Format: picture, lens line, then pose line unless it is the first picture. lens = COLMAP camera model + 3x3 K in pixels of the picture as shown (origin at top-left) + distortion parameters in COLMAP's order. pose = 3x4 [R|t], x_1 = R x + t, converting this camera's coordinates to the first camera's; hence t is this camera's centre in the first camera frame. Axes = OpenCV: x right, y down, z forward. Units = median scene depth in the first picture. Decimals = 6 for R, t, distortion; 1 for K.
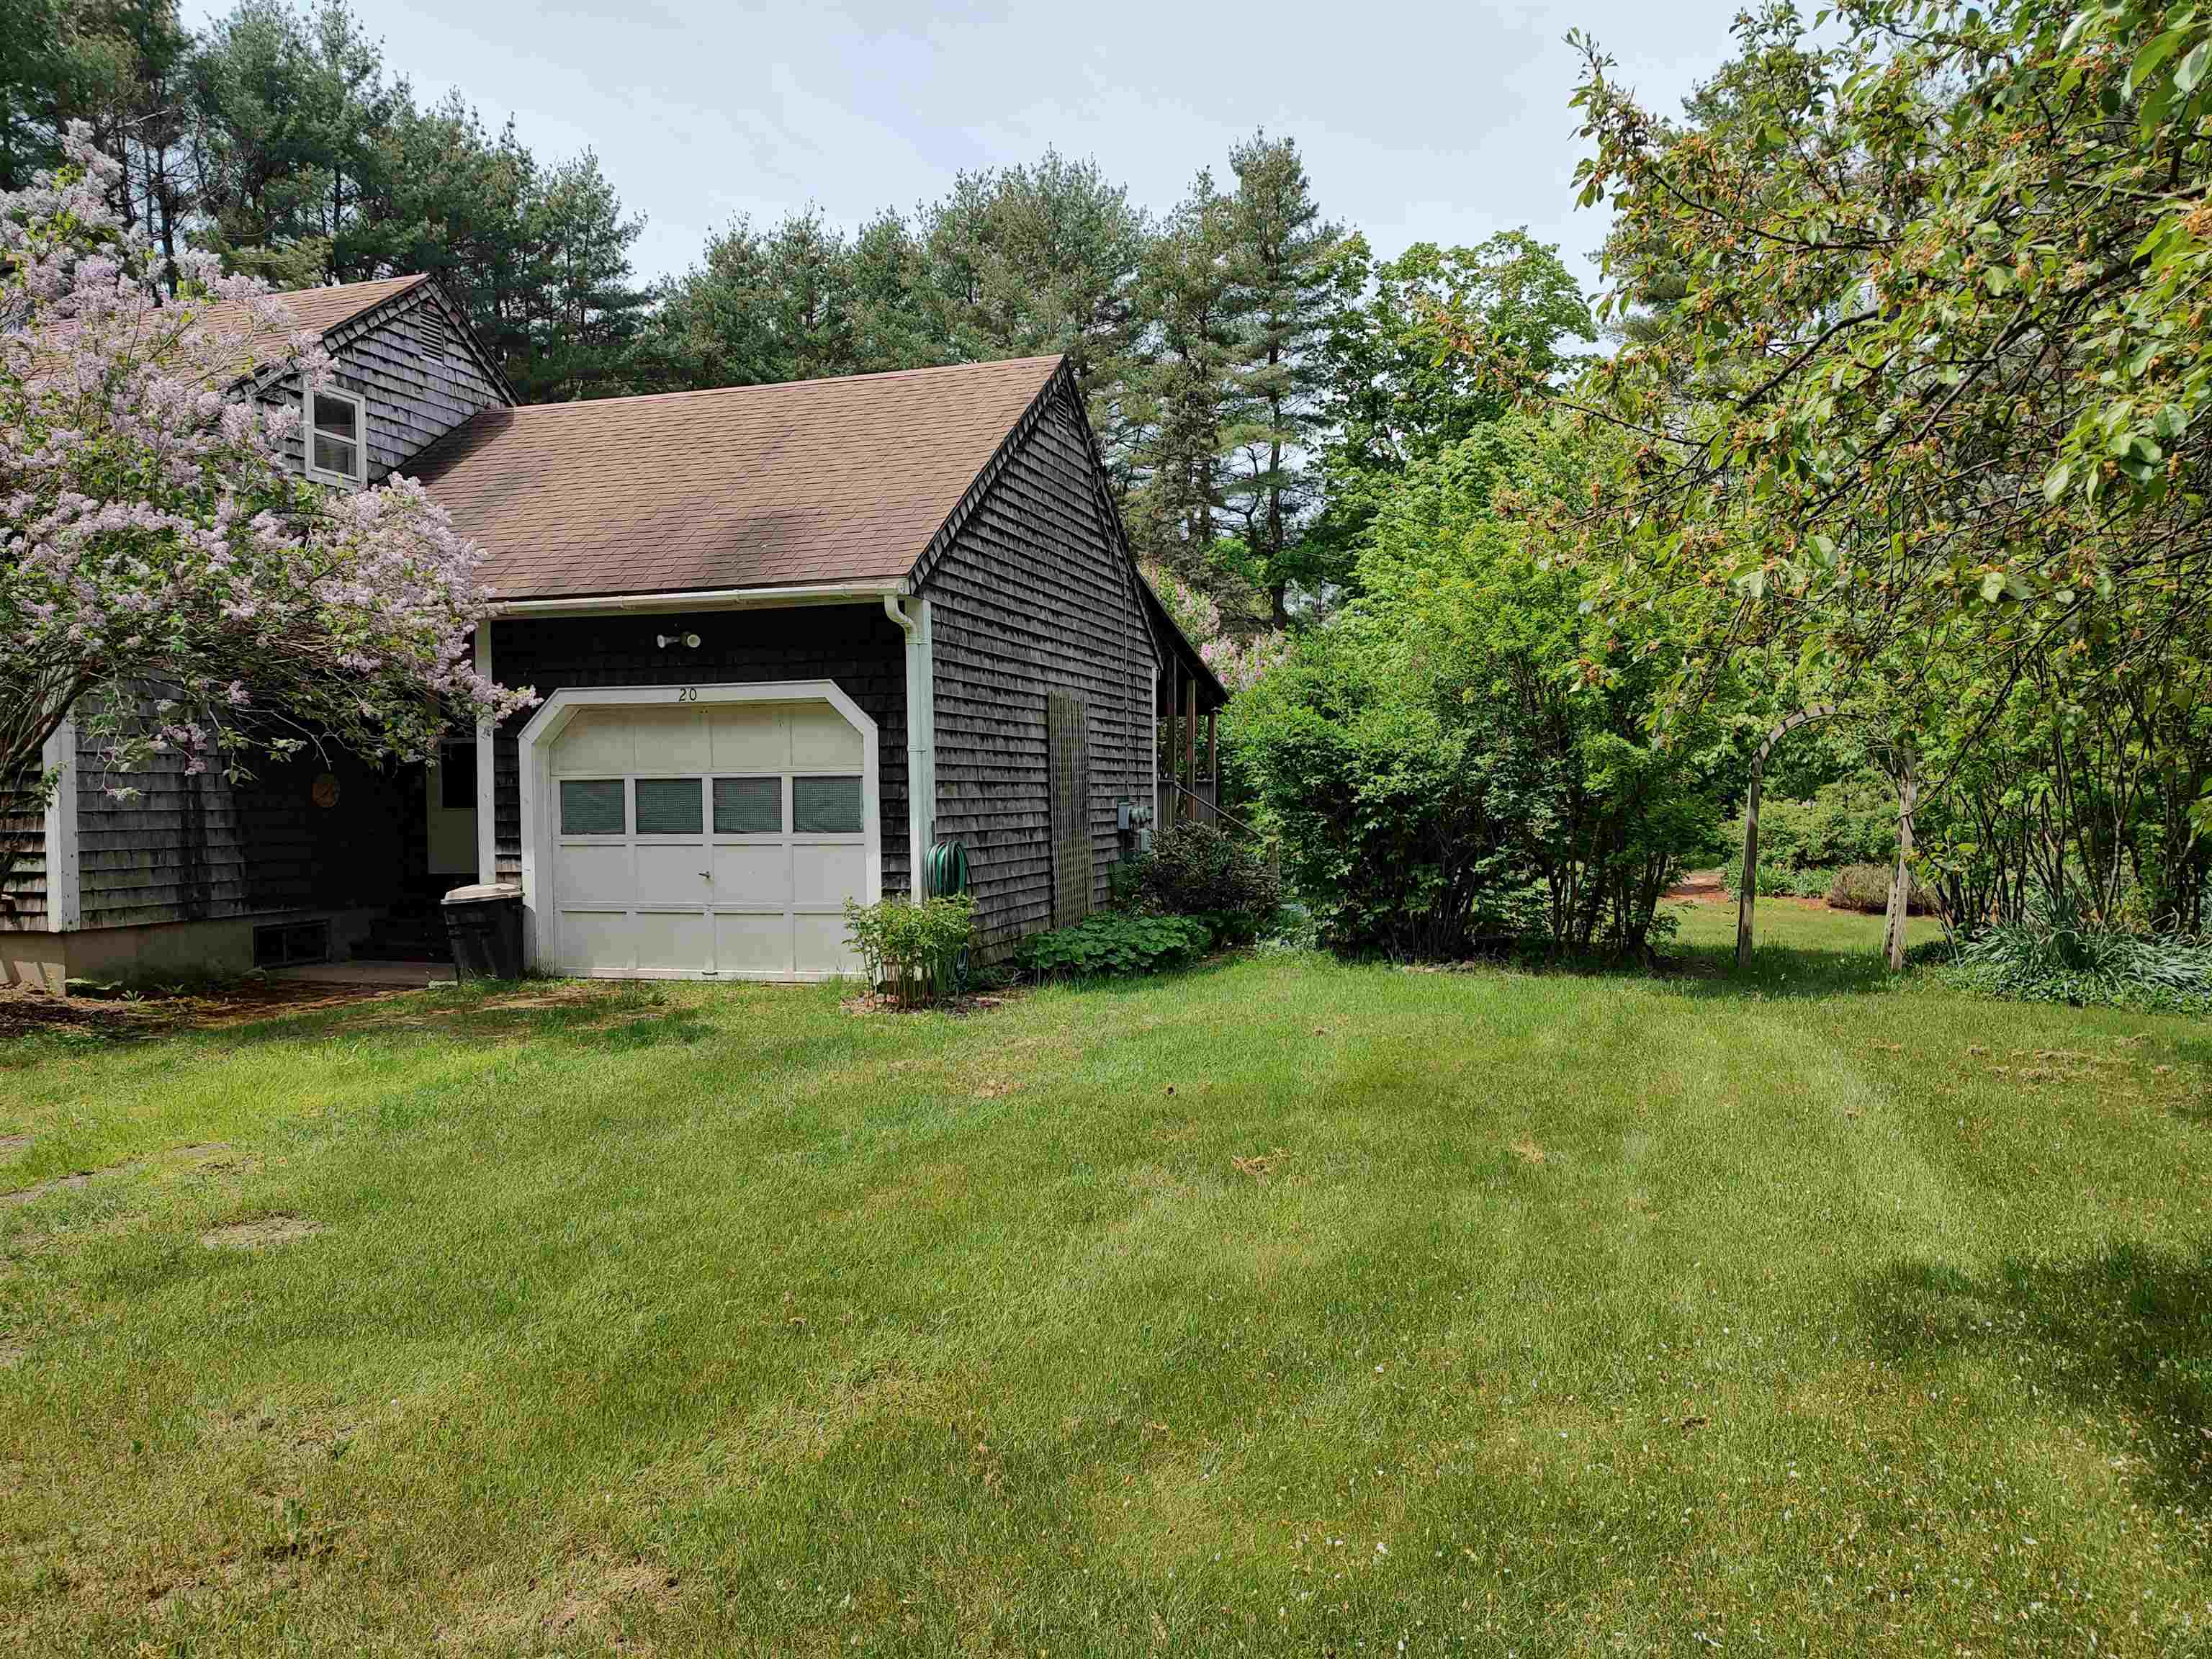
lens RADIAL K [[1569.0, 0, 1075.2], [0, 1569.0, 831.2], [0, 0, 1]] dist [0.014068, 0.004235]
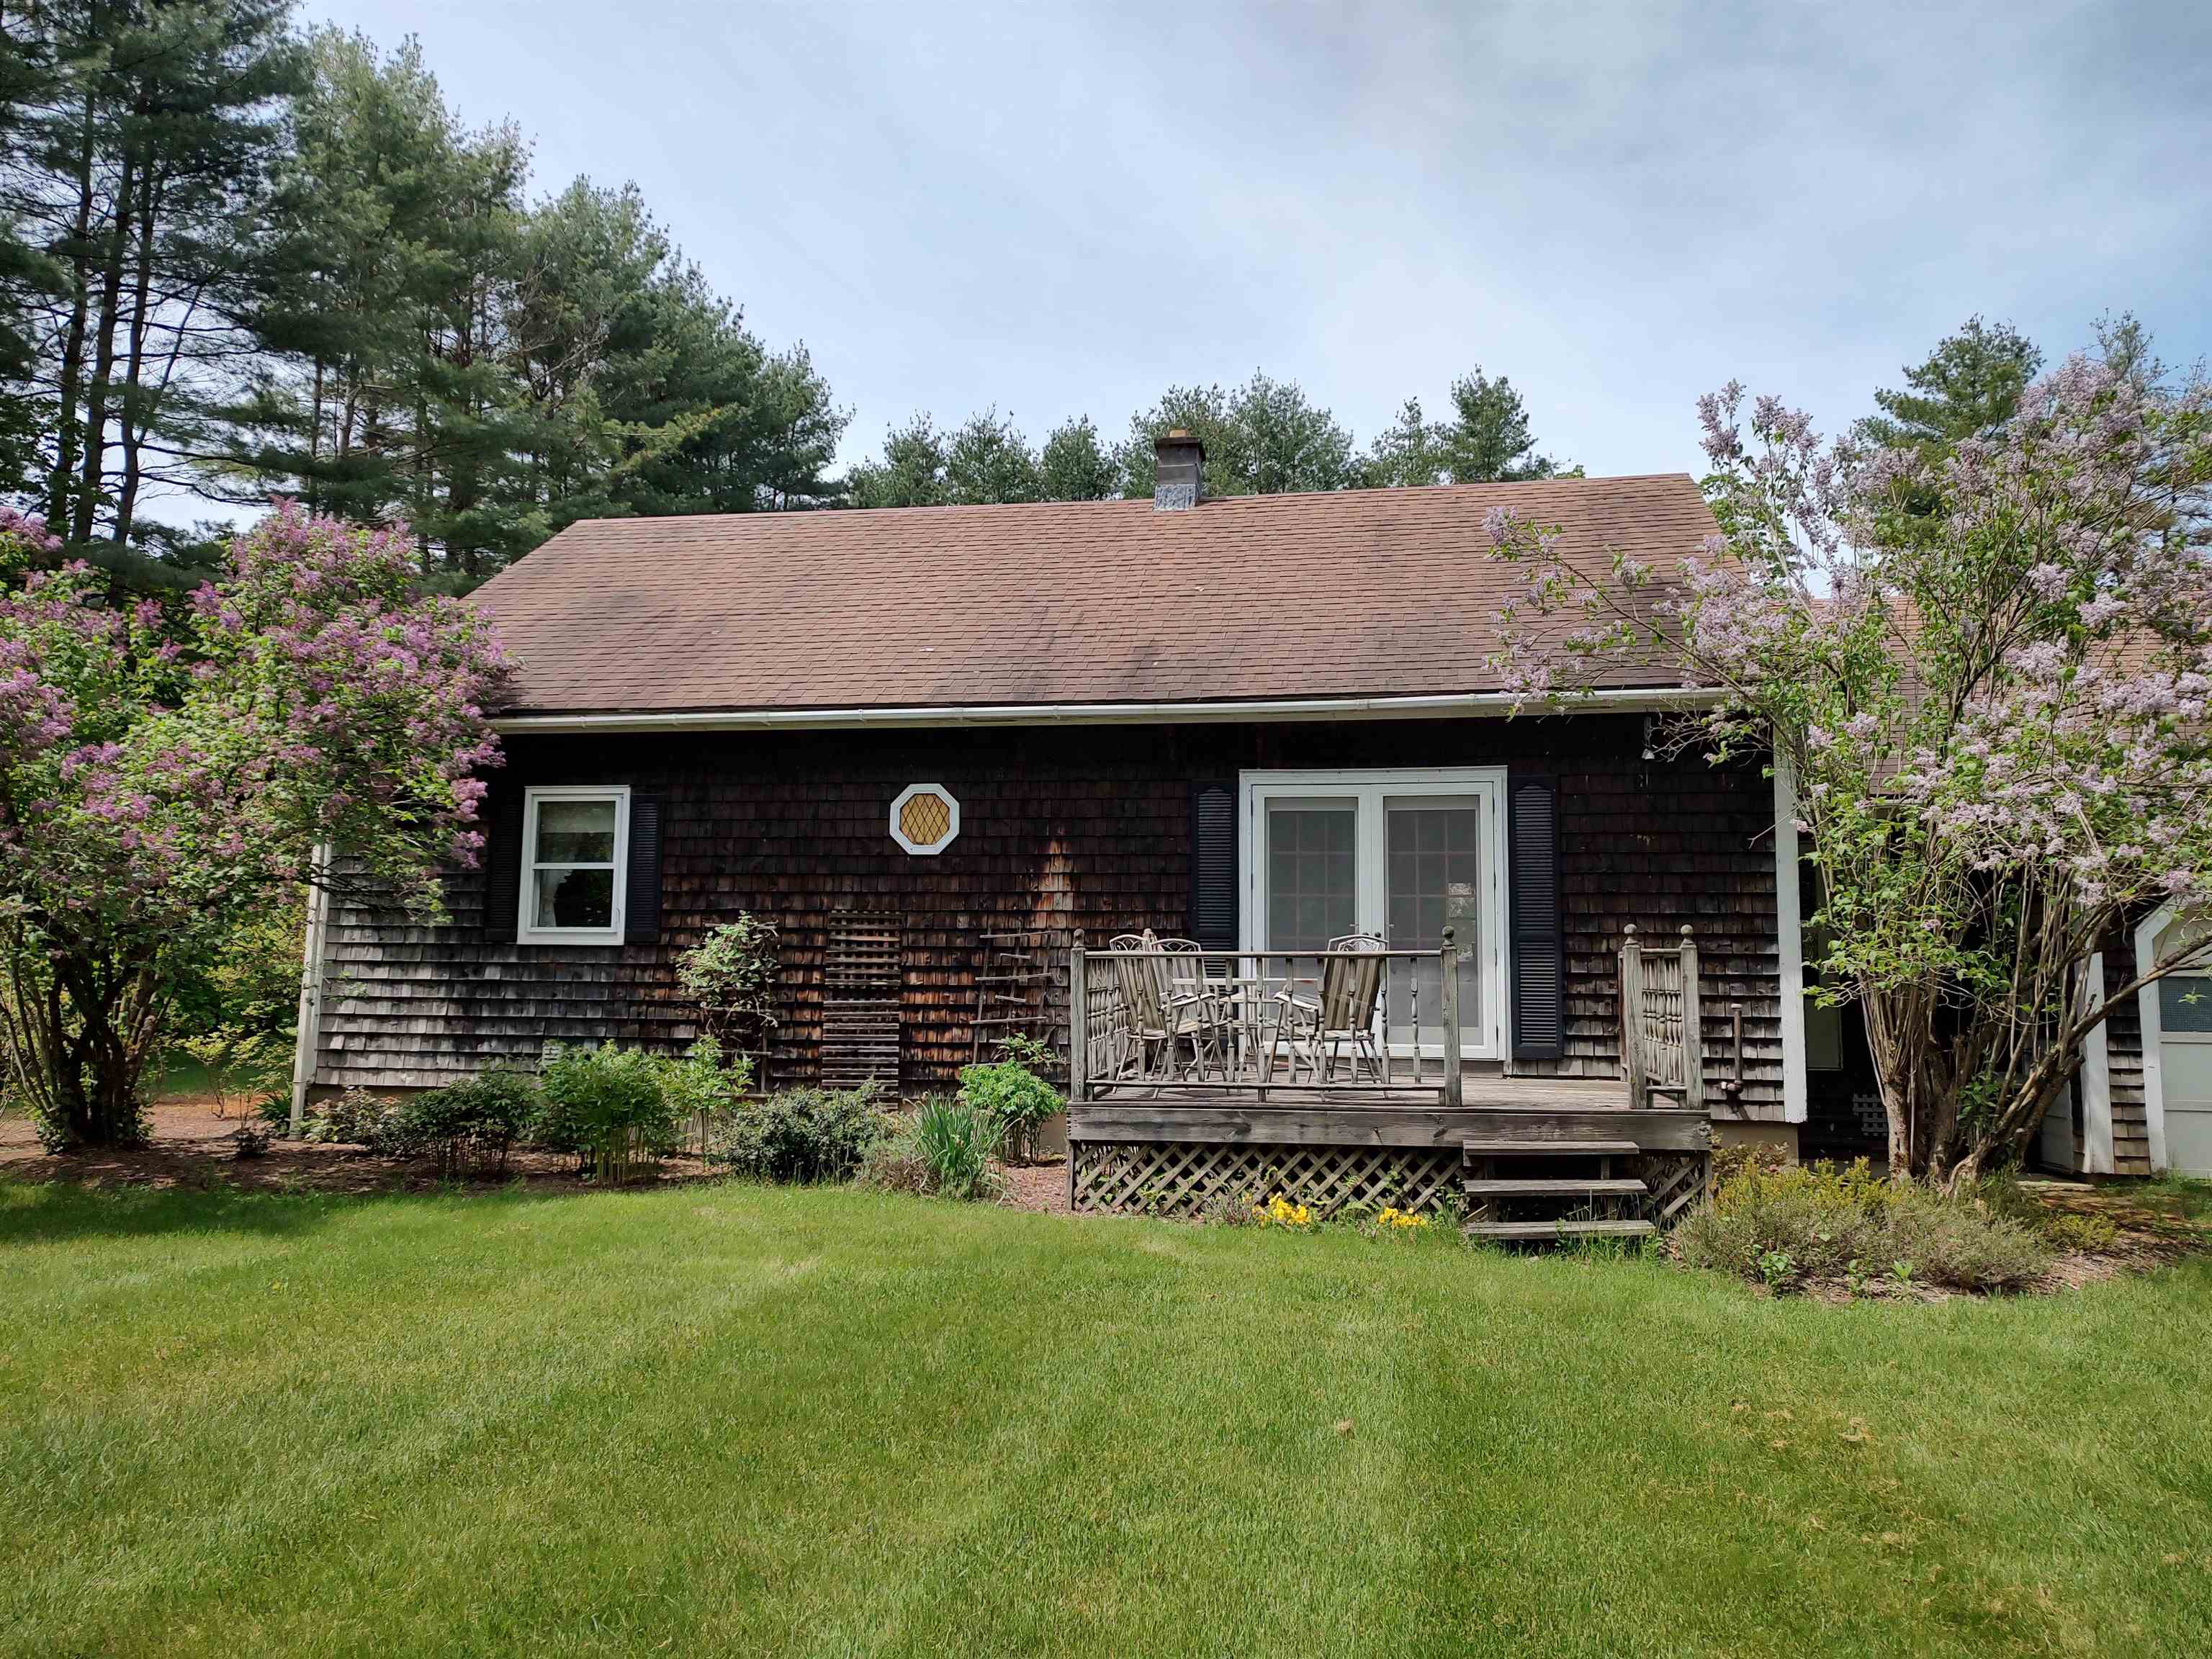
lens RADIAL K [[1574.7, 0, 1127.3], [0, 1574.7, 820.0], [0, 0, 1]] dist [0.054242, -0.063860]
pose [[0.993764, 0.035521, 0.105695, -0.224503], [-0.021182, 0.990780, -0.133817, 0.003785], [-0.109474, 0.130743, 0.985354, 0.013980]]
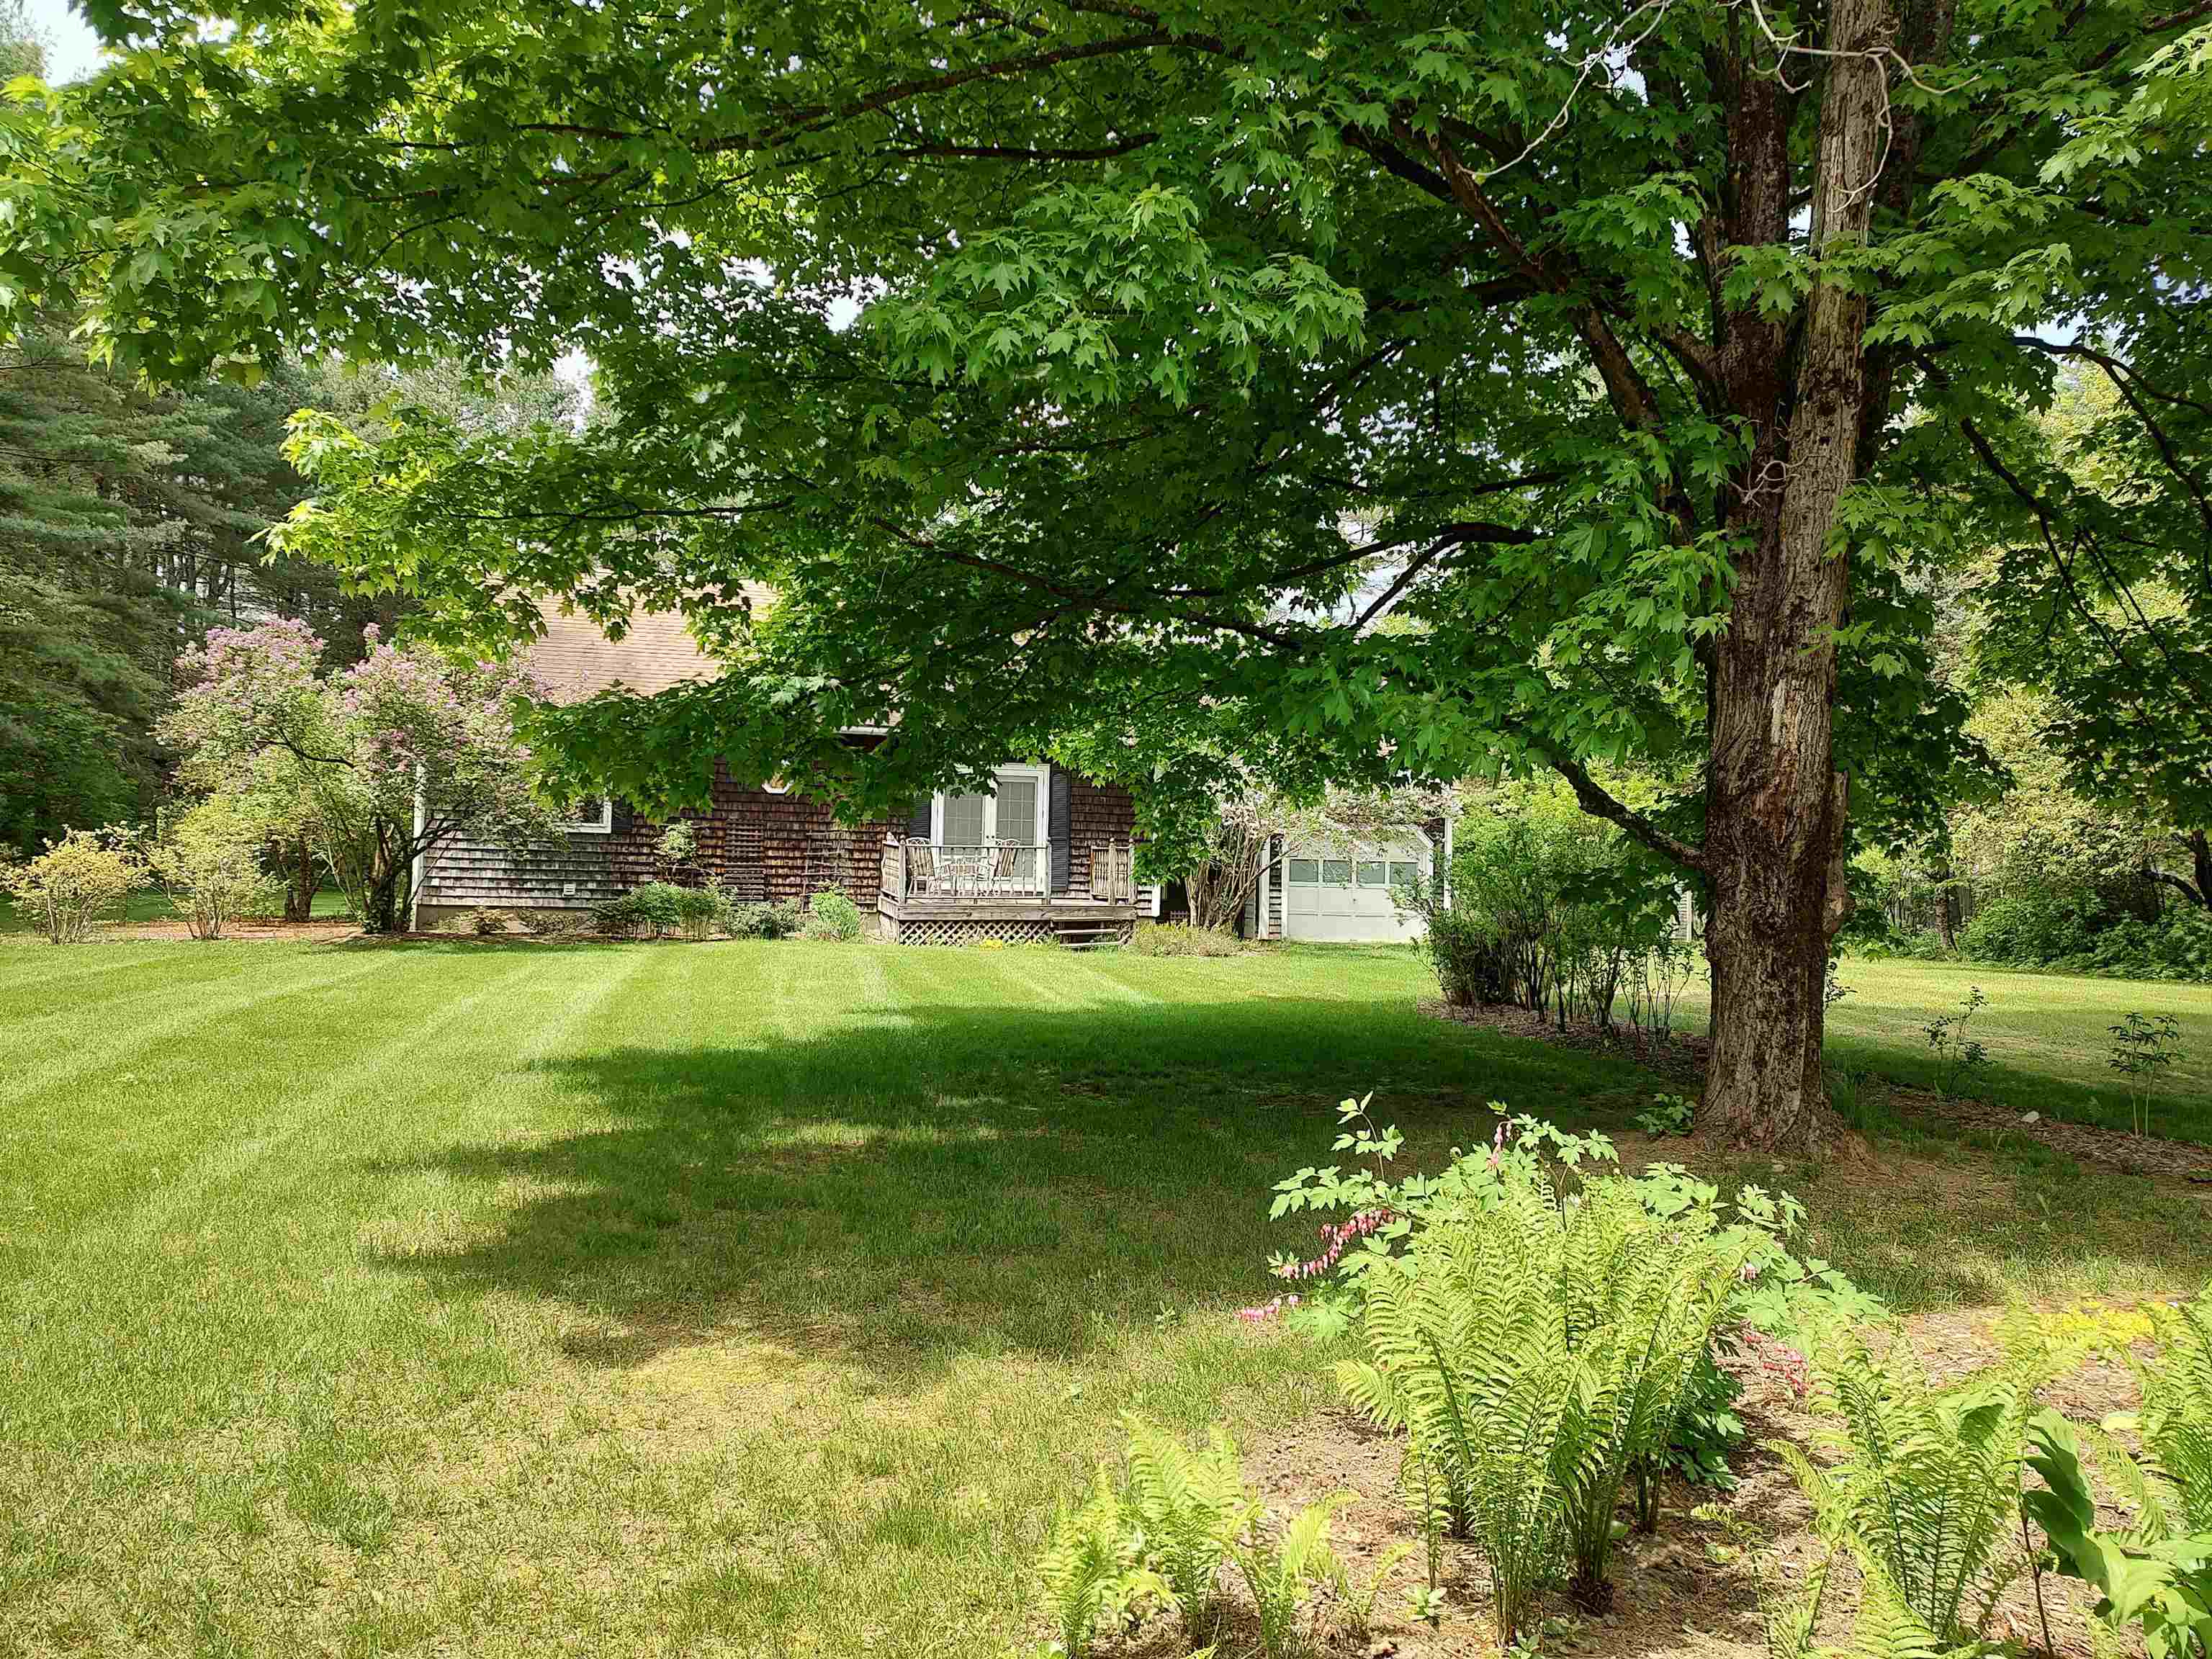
lens RADIAL K [[1574.7, 0, 1127.3], [0, 1574.7, 820.0], [0, 0, 1]] dist [0.054242, -0.063860]
pose [[0.859871, 0.049496, 0.508106, -0.365095], [-0.020392, 0.997825, -0.062691, 0.013257], [-0.510104, 0.043545, 0.859010, -0.194274]]
